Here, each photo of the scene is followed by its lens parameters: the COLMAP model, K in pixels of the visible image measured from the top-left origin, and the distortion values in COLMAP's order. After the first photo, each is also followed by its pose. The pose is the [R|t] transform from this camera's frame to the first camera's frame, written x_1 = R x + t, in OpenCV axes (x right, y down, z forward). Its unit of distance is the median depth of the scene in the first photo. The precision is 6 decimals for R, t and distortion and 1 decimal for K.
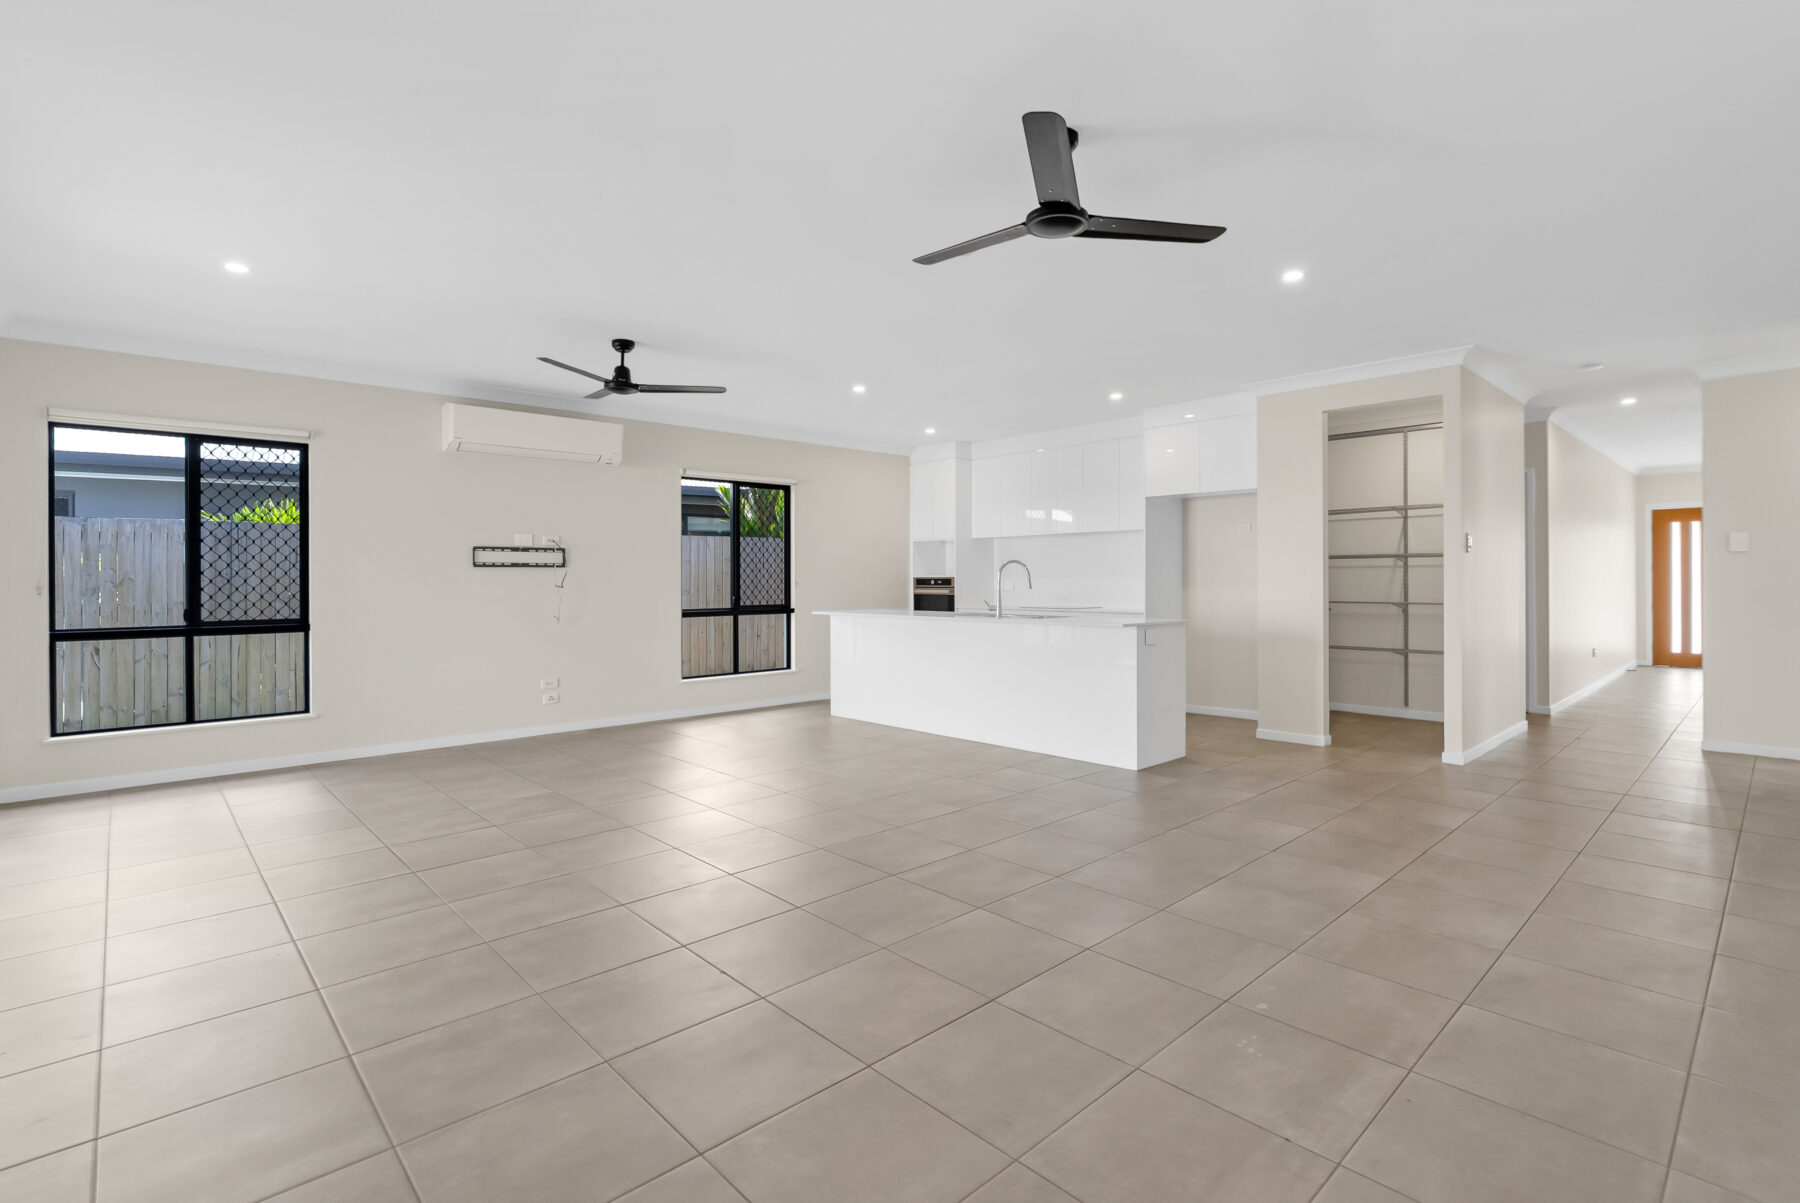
lens RADIAL K [[850.4, 0, 898.5], [0, 850.4, 587.7], [0, 0, 1]] dist [-0.003482, 0.000226]
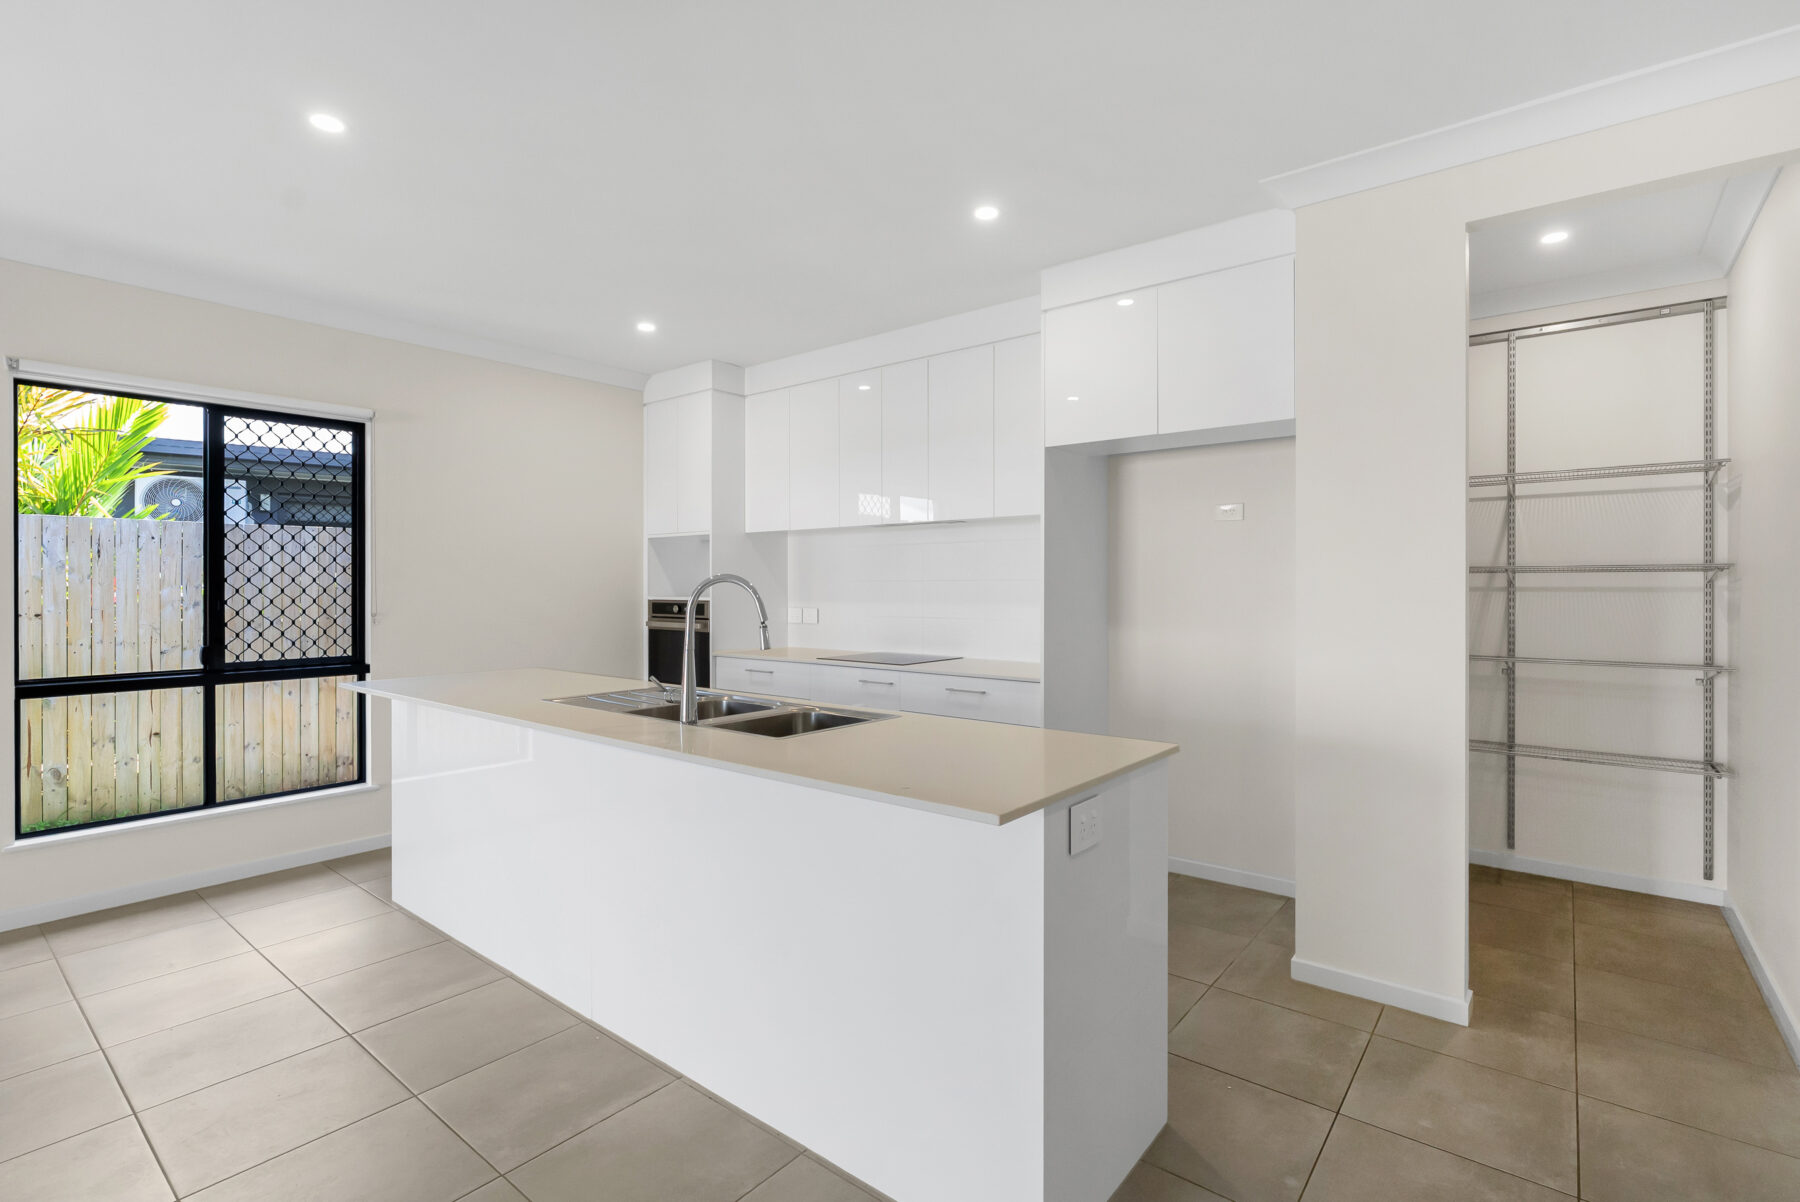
lens RADIAL K [[832.3, 0, 906.5], [0, 832.3, 585.8], [0, 0, 1]] dist [-0.003985, 0.000768]
pose [[0.989606, 0.003796, 0.143757, 0.141133], [-0.002449, 0.999951, -0.009546, -0.021337], [-0.143786, 0.009094, 0.989567, 0.532843]]
